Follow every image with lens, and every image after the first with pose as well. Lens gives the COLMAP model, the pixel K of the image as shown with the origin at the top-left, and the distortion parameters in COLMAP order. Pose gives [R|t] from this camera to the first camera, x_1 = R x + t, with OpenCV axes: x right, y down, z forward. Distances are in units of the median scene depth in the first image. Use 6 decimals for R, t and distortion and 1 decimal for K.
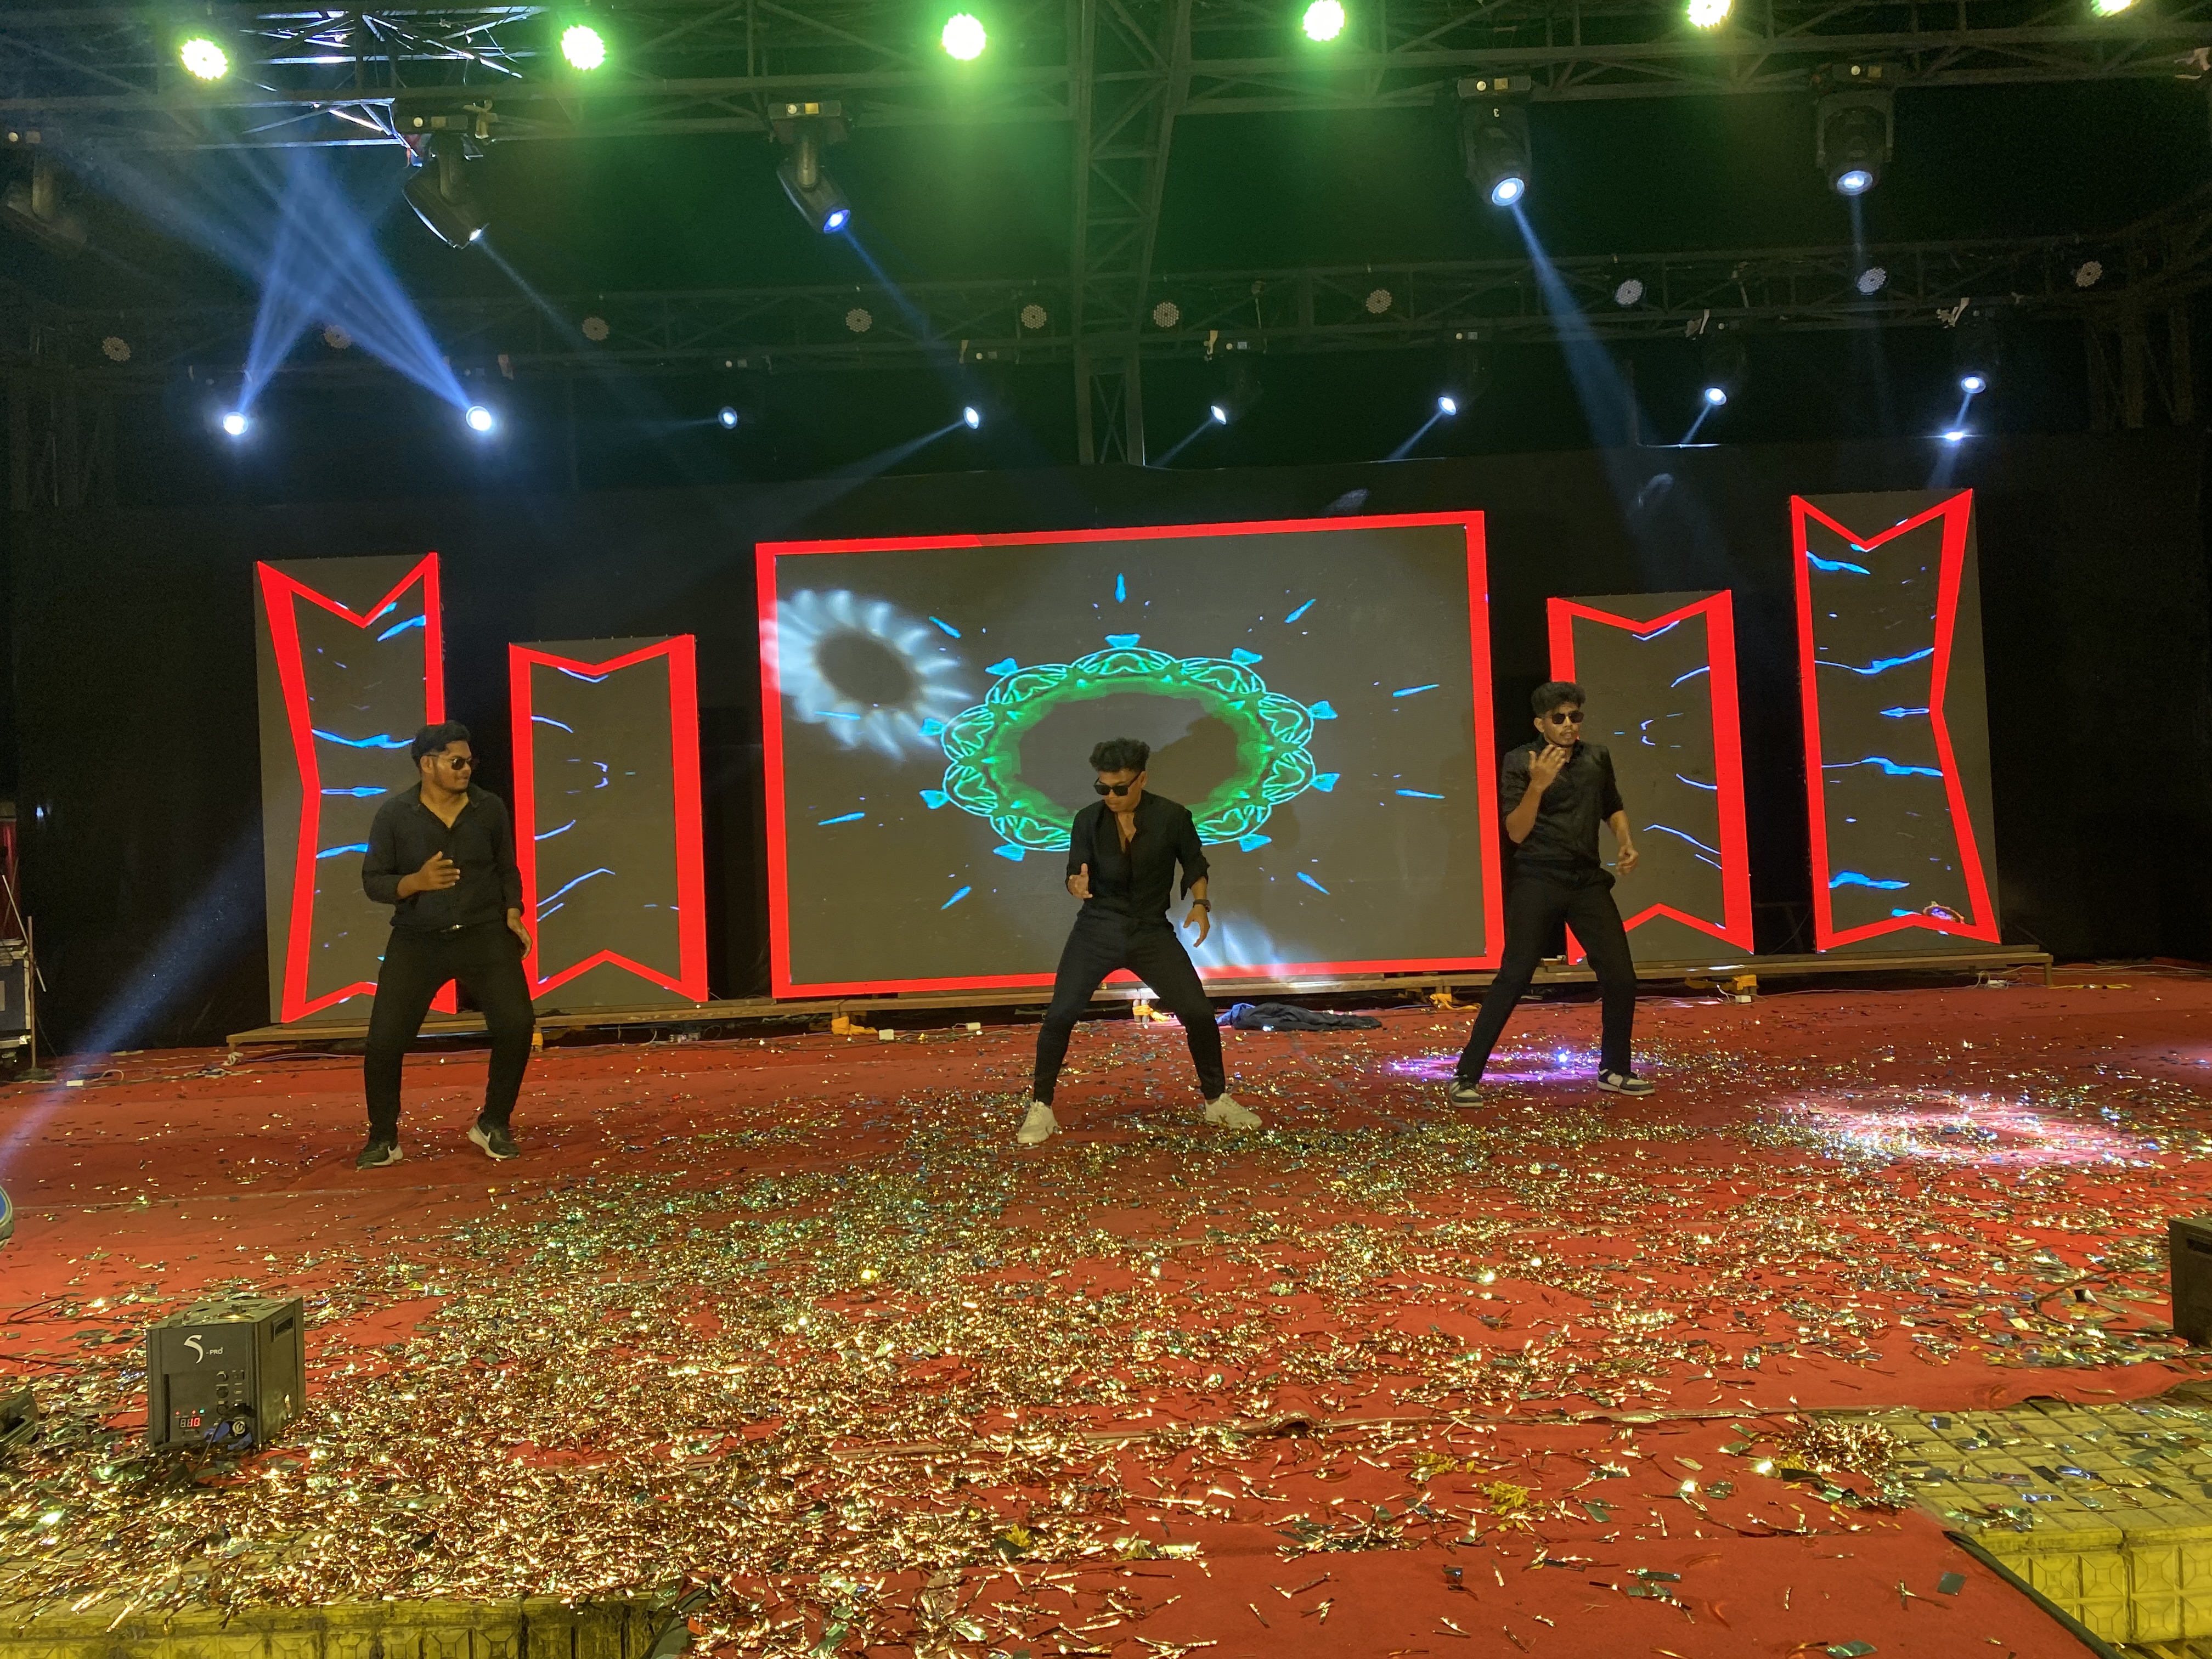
lens RADIAL K [[1649.3, 0, 1107.3], [0, 1649.3, 829.3], [0, 0, 1]] dist [0.015284, -0.007603]
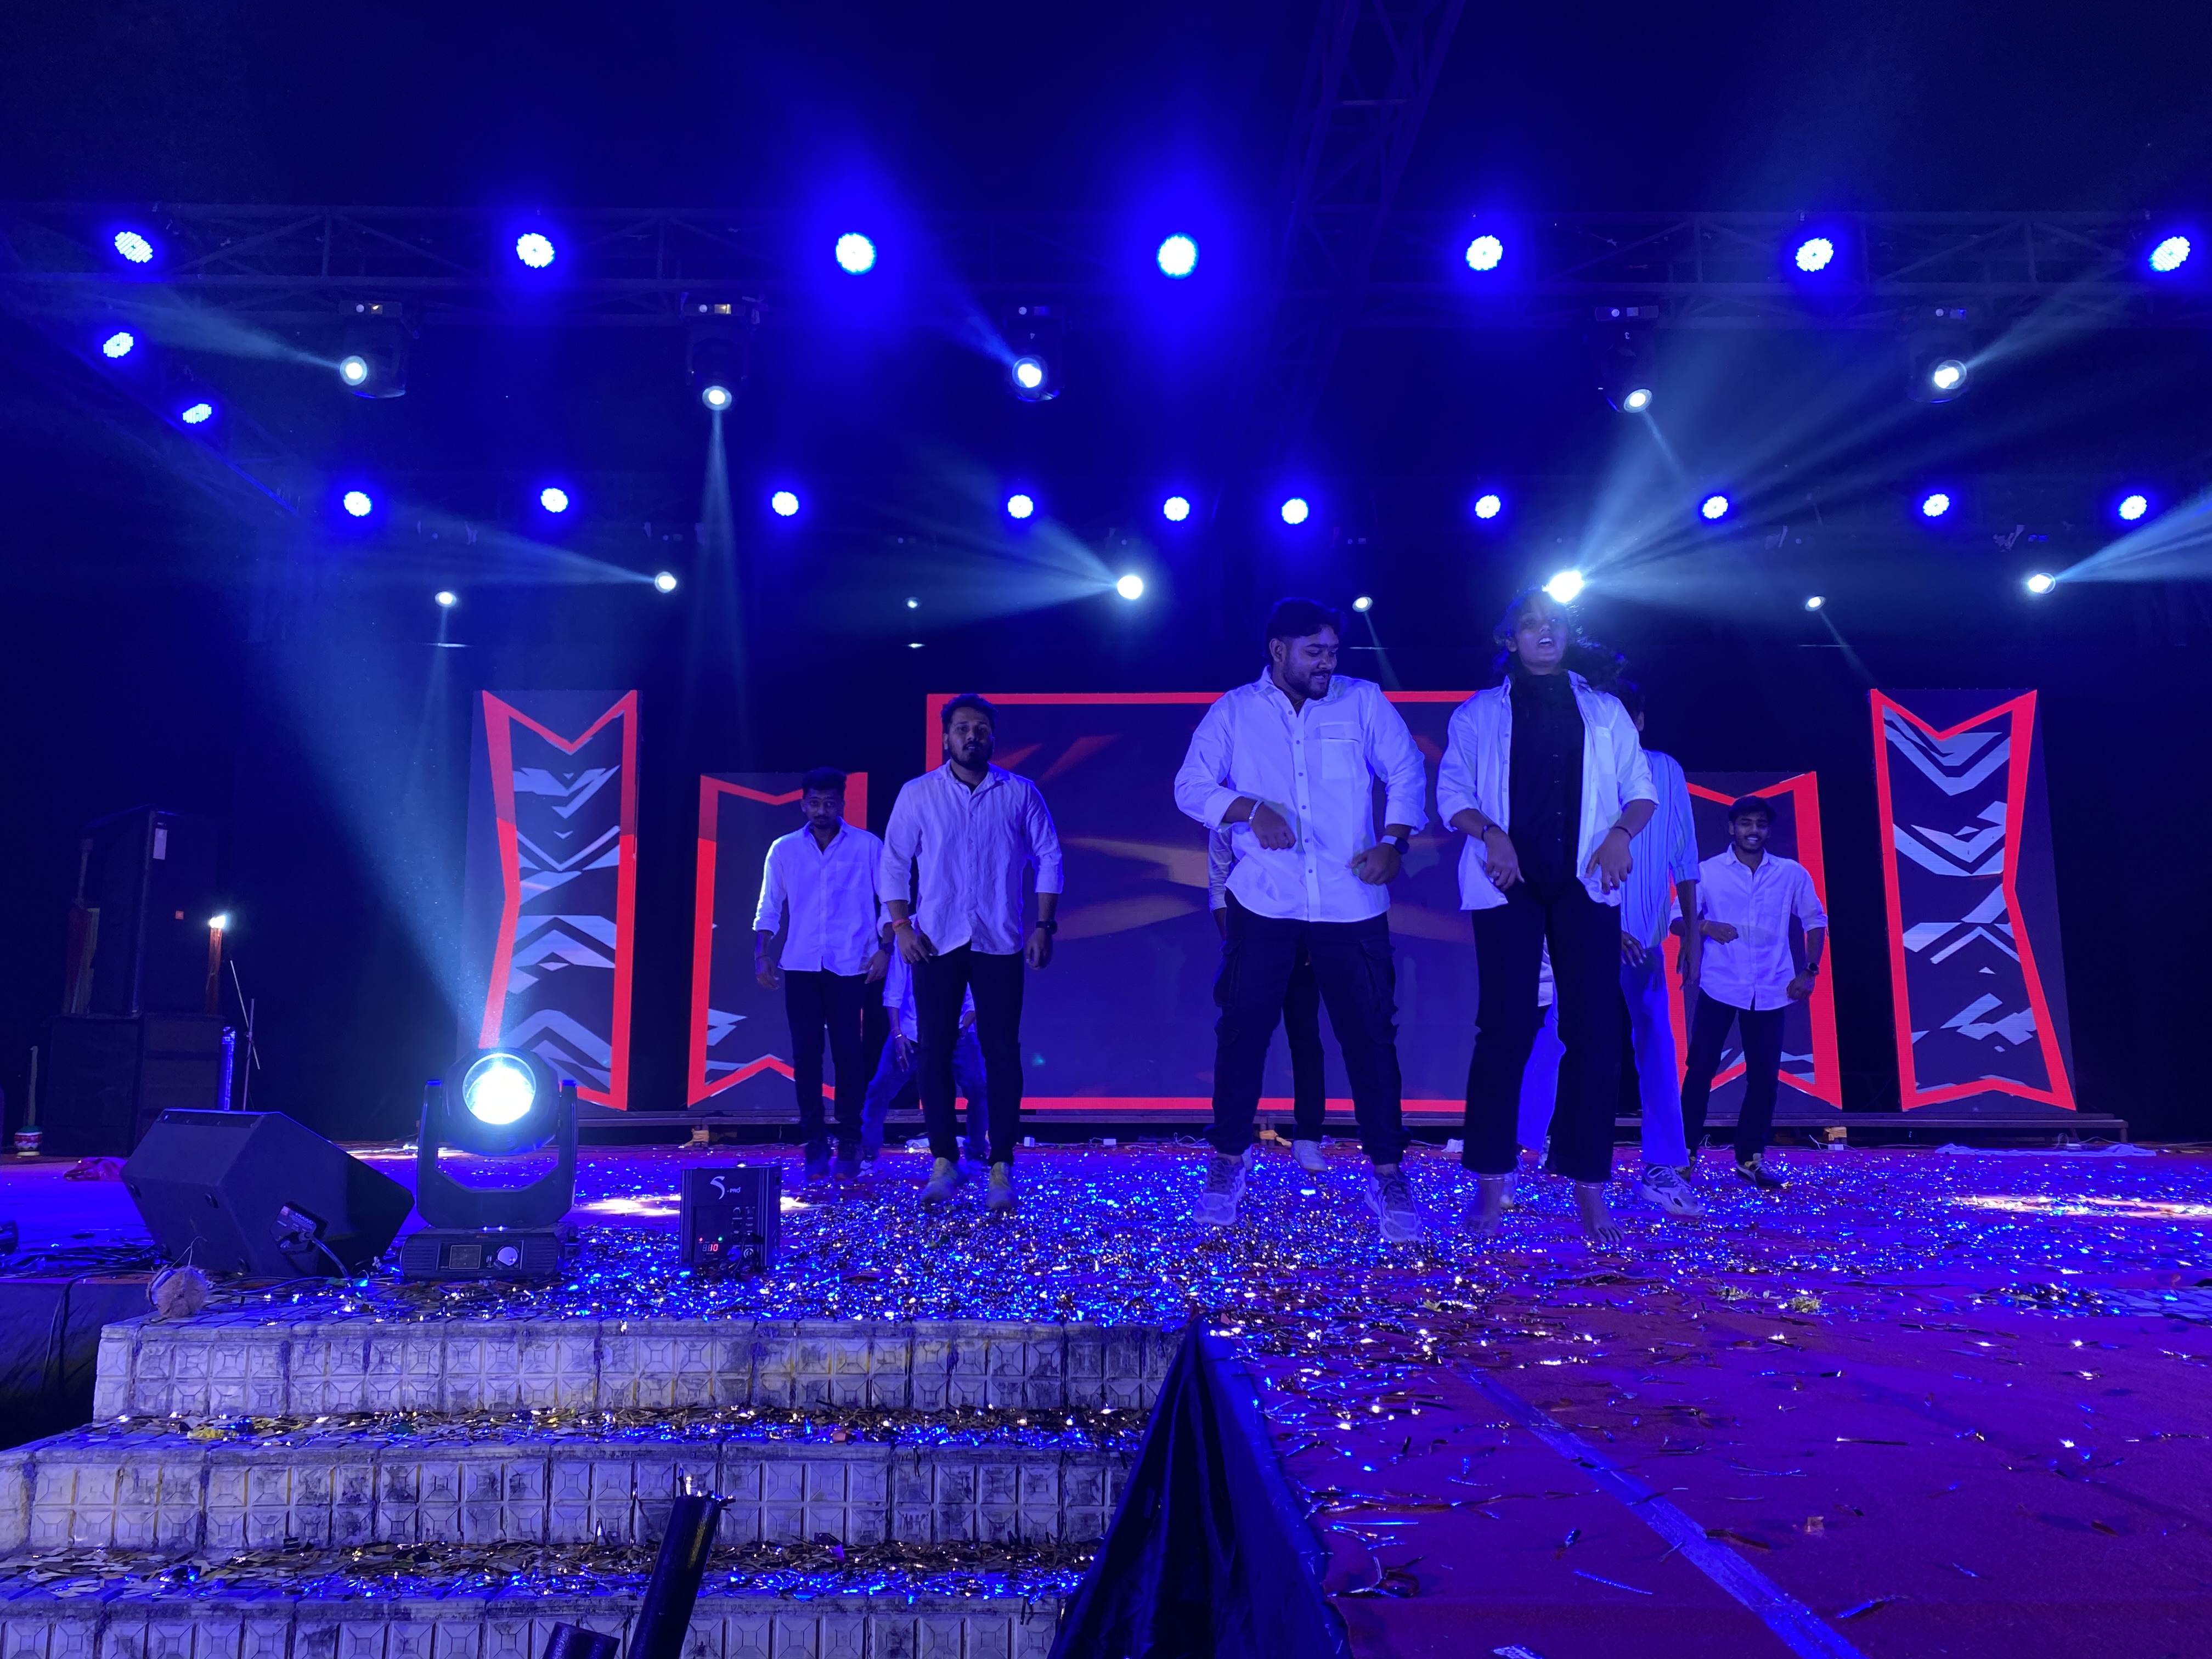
lens RADIAL K [[1649.3, 0, 1105.0], [0, 1649.3, 845.5], [0, 0, 1]] dist [0.015284, -0.007603]
pose [[0.999036, 0.041399, -0.014572, -0.101752], [-0.042871, 0.991590, -0.122112, 0.079875], [0.009394, 0.122619, 0.992409, -0.109774]]
